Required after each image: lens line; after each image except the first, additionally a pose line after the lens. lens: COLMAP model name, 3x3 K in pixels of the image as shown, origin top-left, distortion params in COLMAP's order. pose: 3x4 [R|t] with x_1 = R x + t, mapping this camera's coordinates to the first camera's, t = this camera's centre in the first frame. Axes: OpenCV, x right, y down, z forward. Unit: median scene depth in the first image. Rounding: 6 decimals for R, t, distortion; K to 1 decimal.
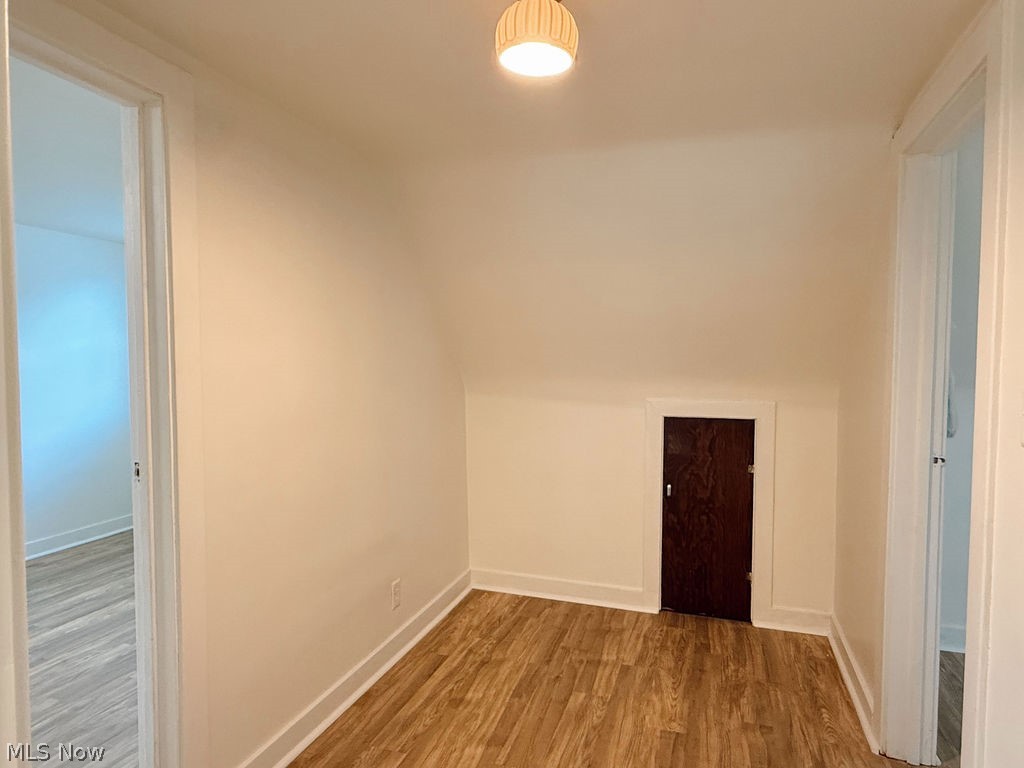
lens RADIAL K [[629.8, 0, 512.5], [0, 629.8, 391.6], [0, 0, 1]] dist [-0.008612, 0.002310]
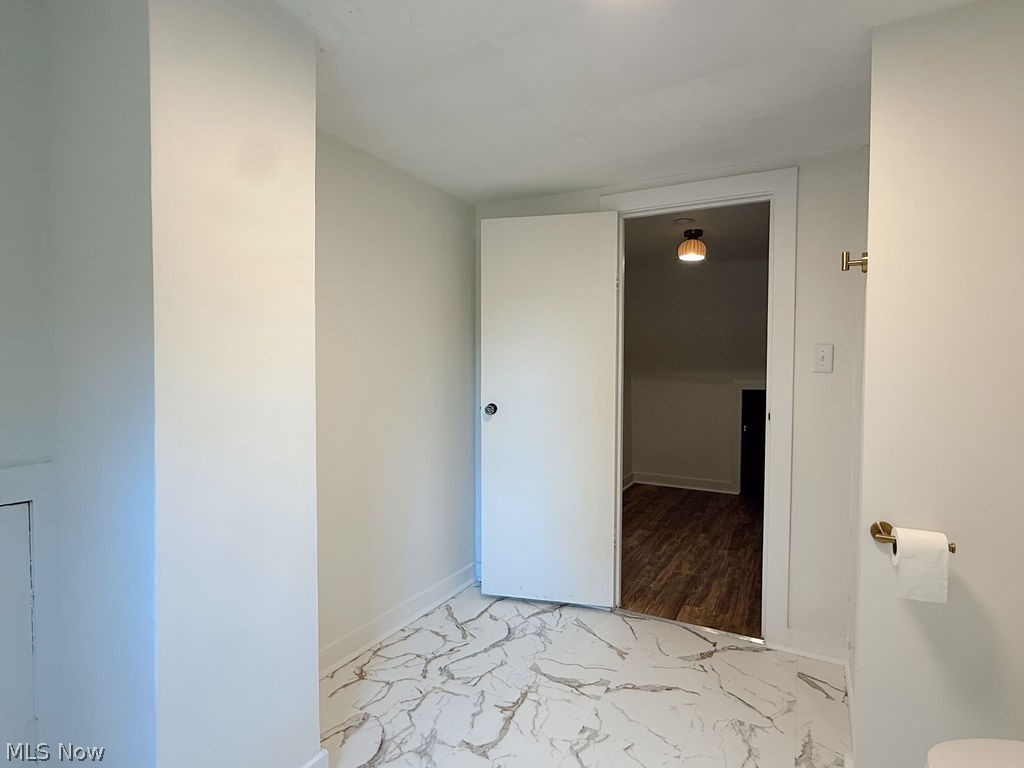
lens RADIAL K [[536.9, 0, 505.3], [0, 536.9, 386.0], [0, 0, 1]] dist [0.000562, -0.000823]
pose [[0.979940, 0.010882, -0.198997, -0.171404], [-0.016351, 0.999532, -0.025858, 0.096699], [0.198623, 0.028593, 0.979659, -0.901524]]
